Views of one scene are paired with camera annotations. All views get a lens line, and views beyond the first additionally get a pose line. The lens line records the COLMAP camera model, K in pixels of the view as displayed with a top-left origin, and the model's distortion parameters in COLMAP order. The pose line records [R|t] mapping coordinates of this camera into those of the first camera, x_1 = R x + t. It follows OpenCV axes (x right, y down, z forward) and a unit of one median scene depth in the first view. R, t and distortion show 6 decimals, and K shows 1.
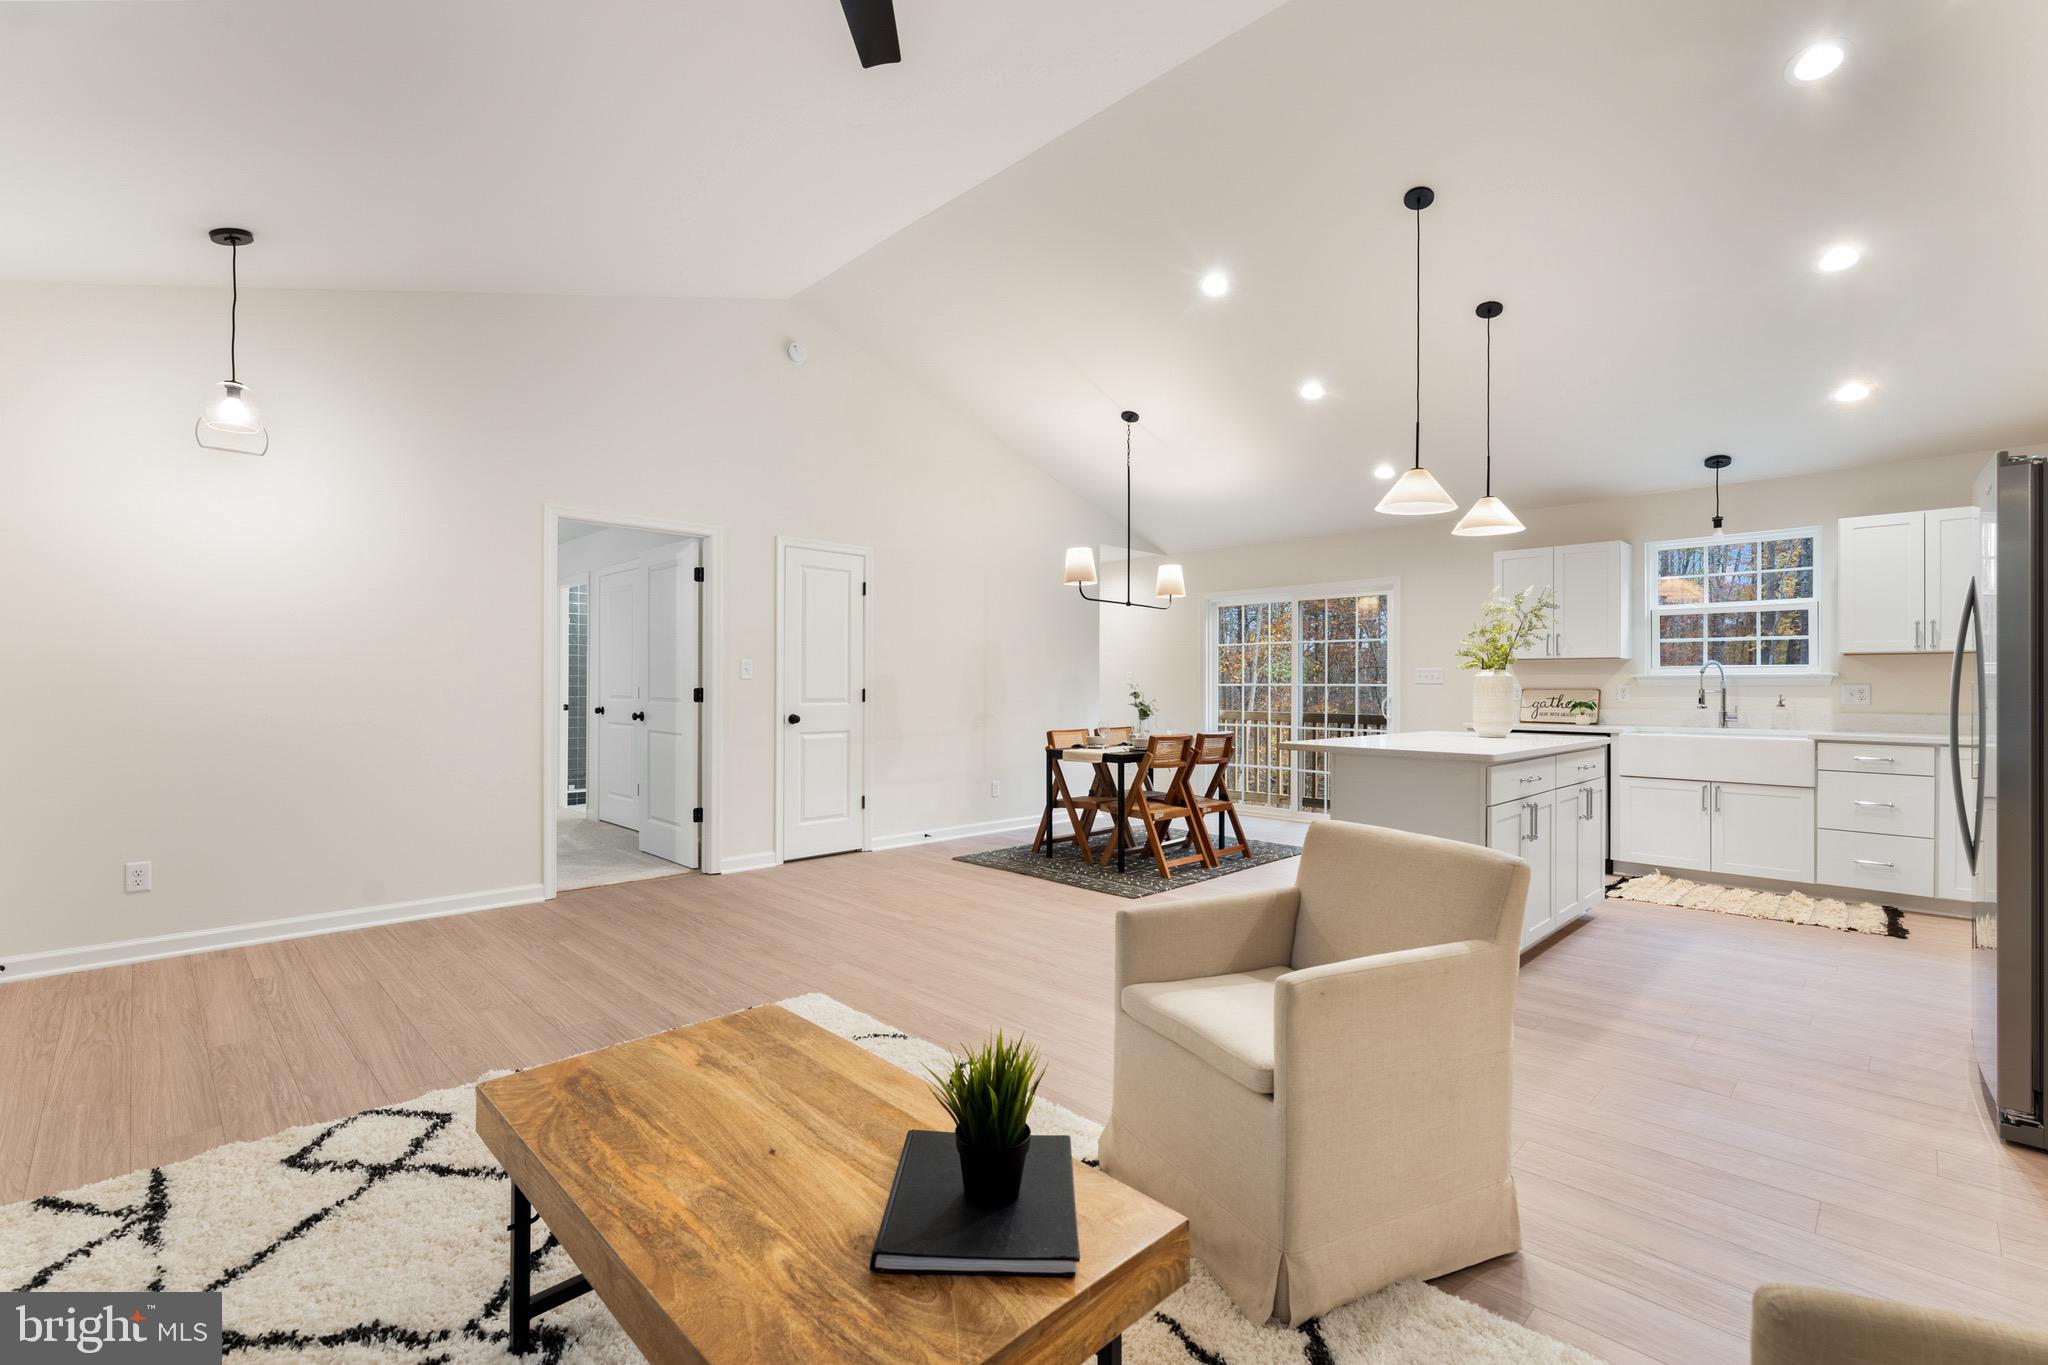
lens RADIAL K [[898.3, 0, 1018.9], [0, 898.3, 684.4], [0, 0, 1]] dist [0.000595, 0.000012]
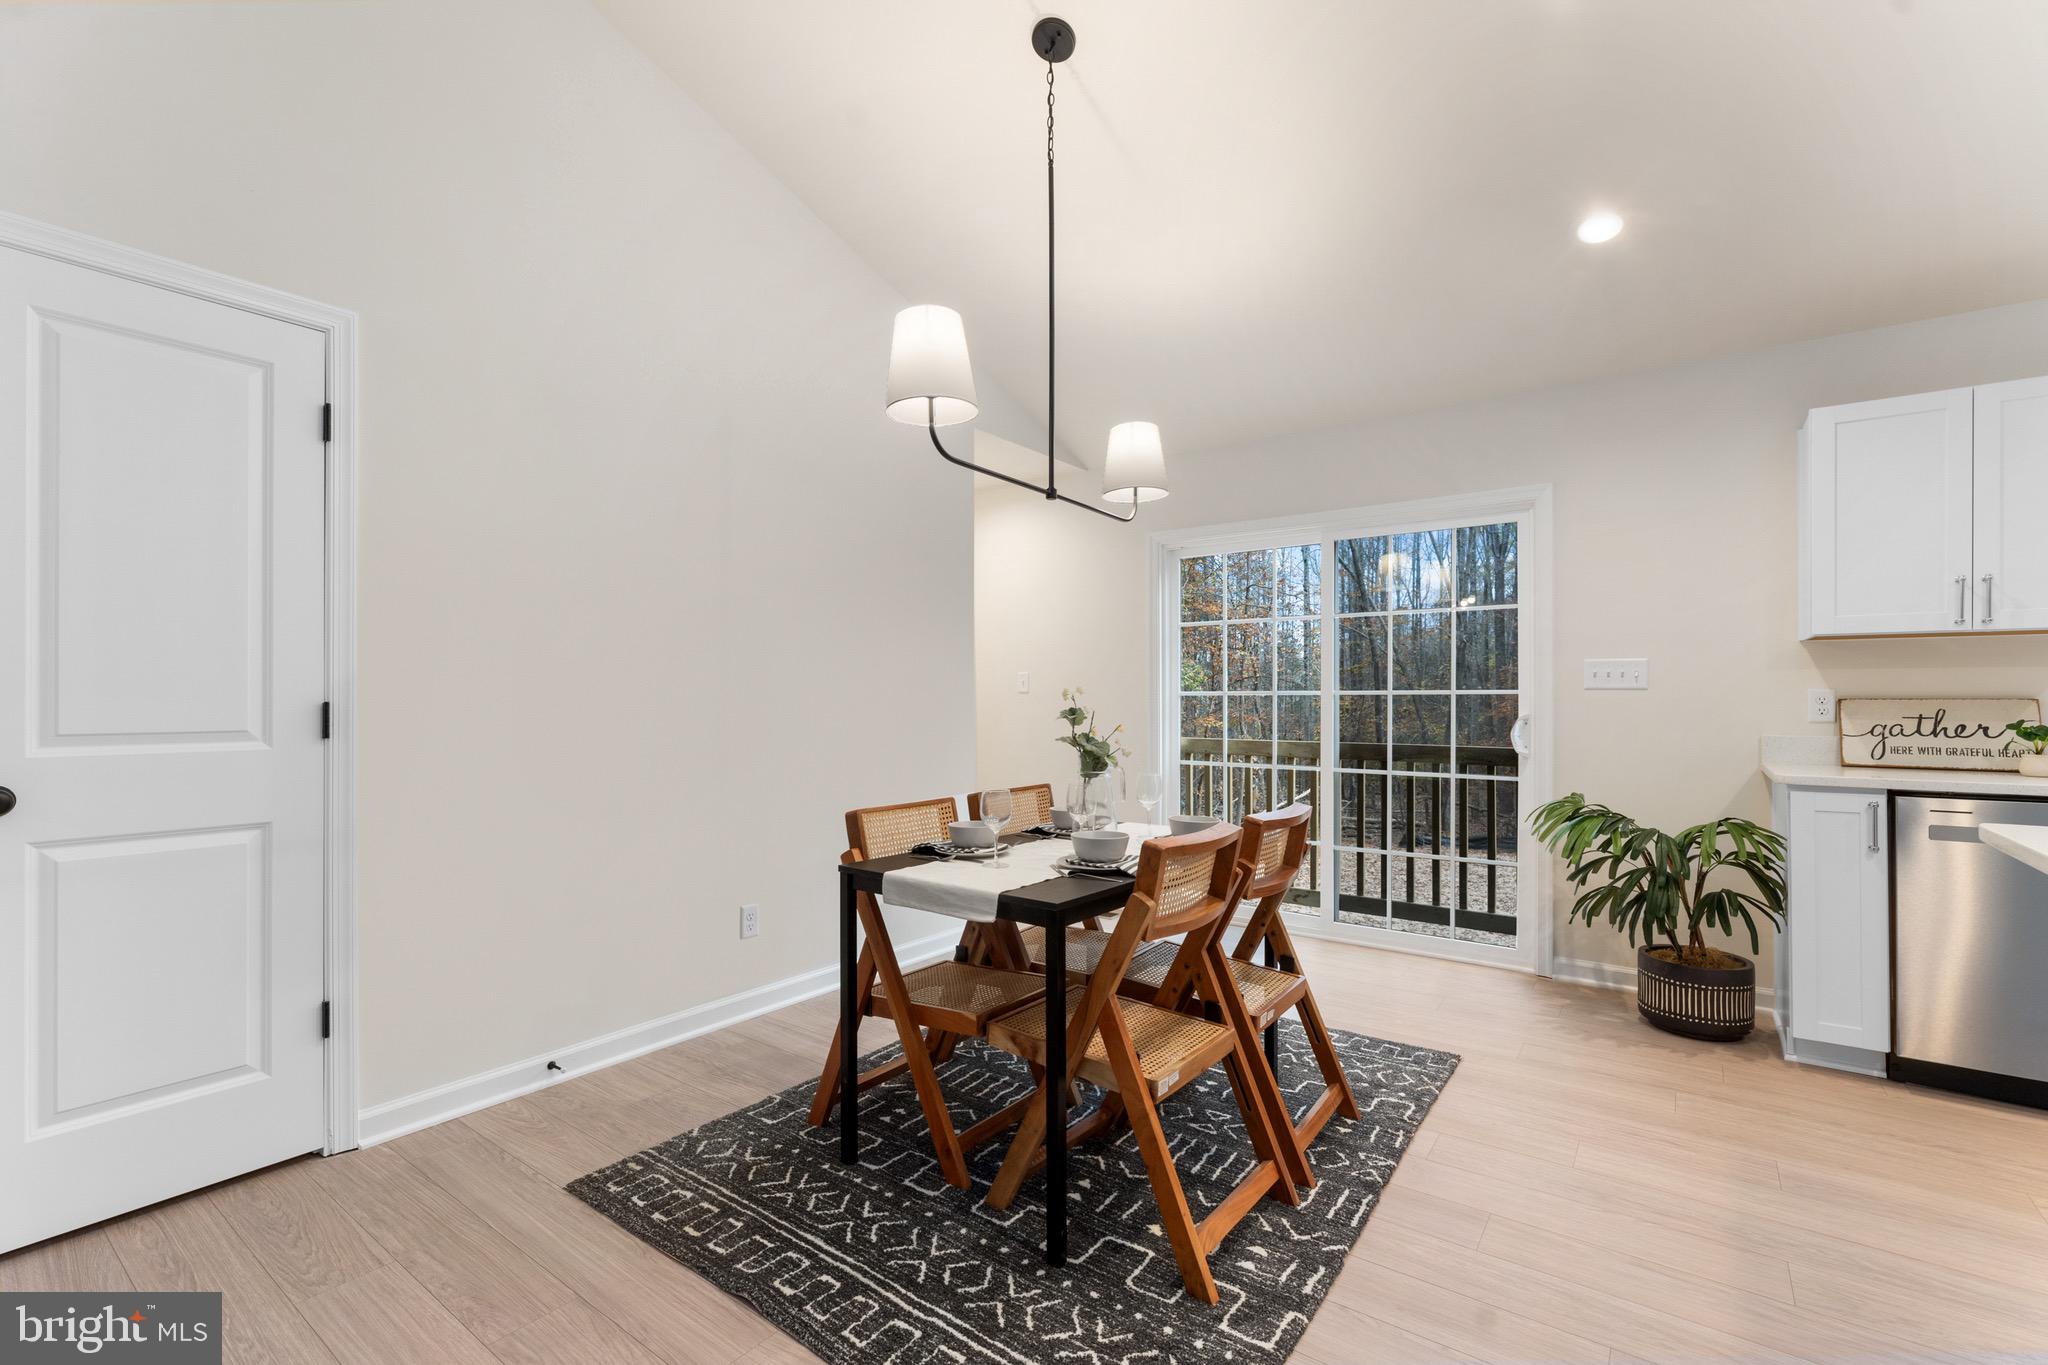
lens RADIAL K [[898.3, 0, 1020.8], [0, 898.3, 703.8], [0, 0, 1]] dist [0.000595, 0.000012]
pose [[0.988007, -0.003387, 0.154369, 0.049184], [0.002404, 0.999976, 0.006553, 0.004427], [-0.154388, -0.006103, 0.987992, 0.654585]]
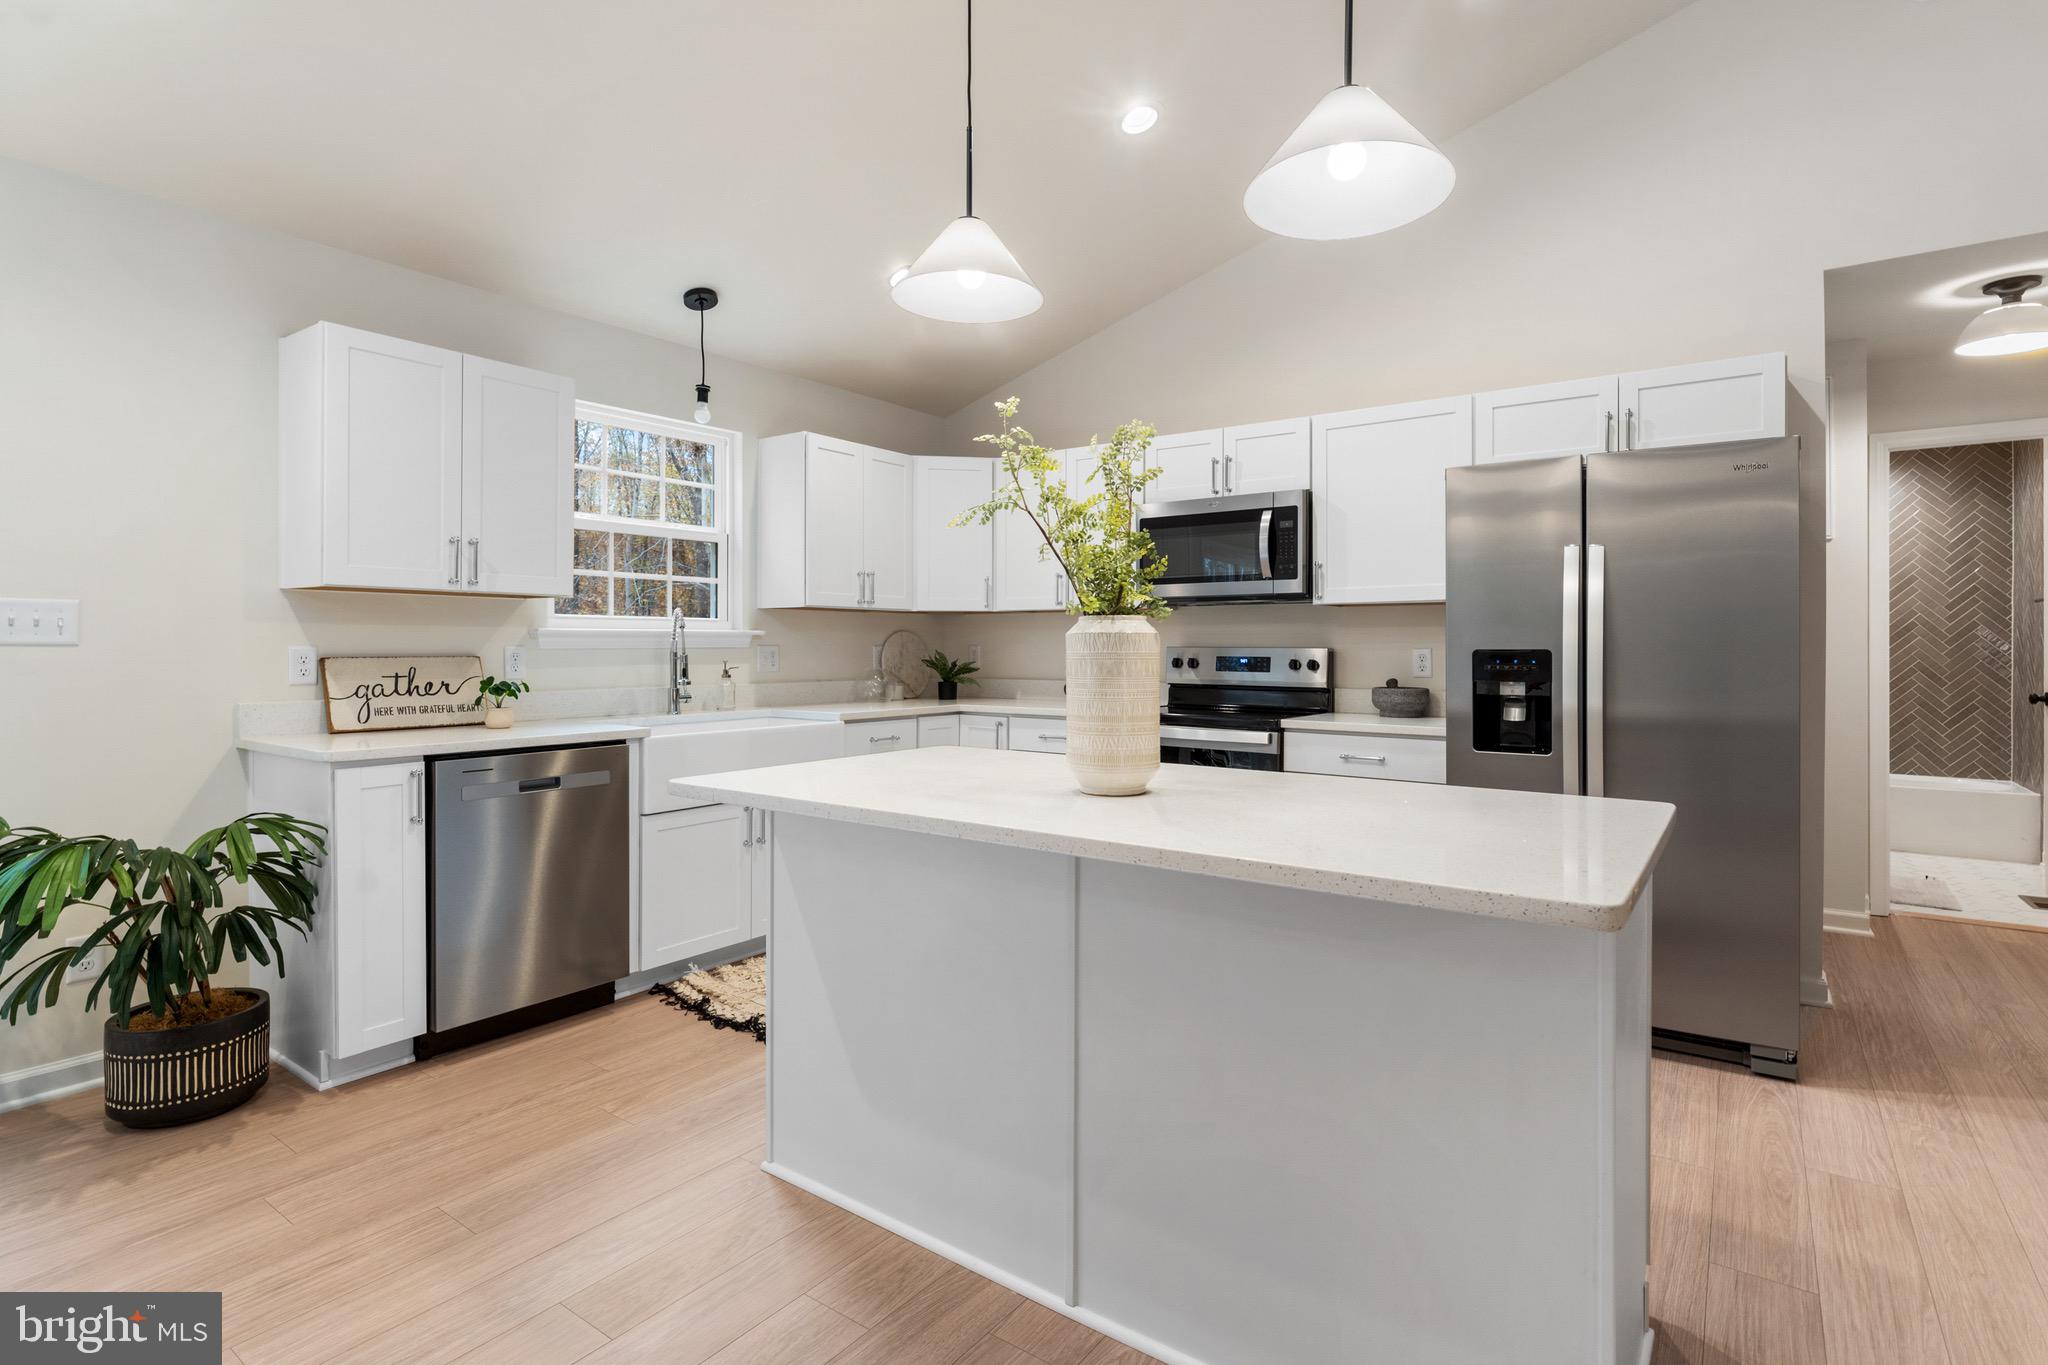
lens RADIAL K [[990.2, 0, 1026.2], [0, 990.2, 648.8], [0, 0, 1]] dist [0.004269, -0.002893]
pose [[-0.167365, -0.007532, 0.985866, 0.036751], [-0.003931, 0.999968, 0.006972, -0.003743], [-0.985887, -0.002708, -0.167389, 0.834880]]
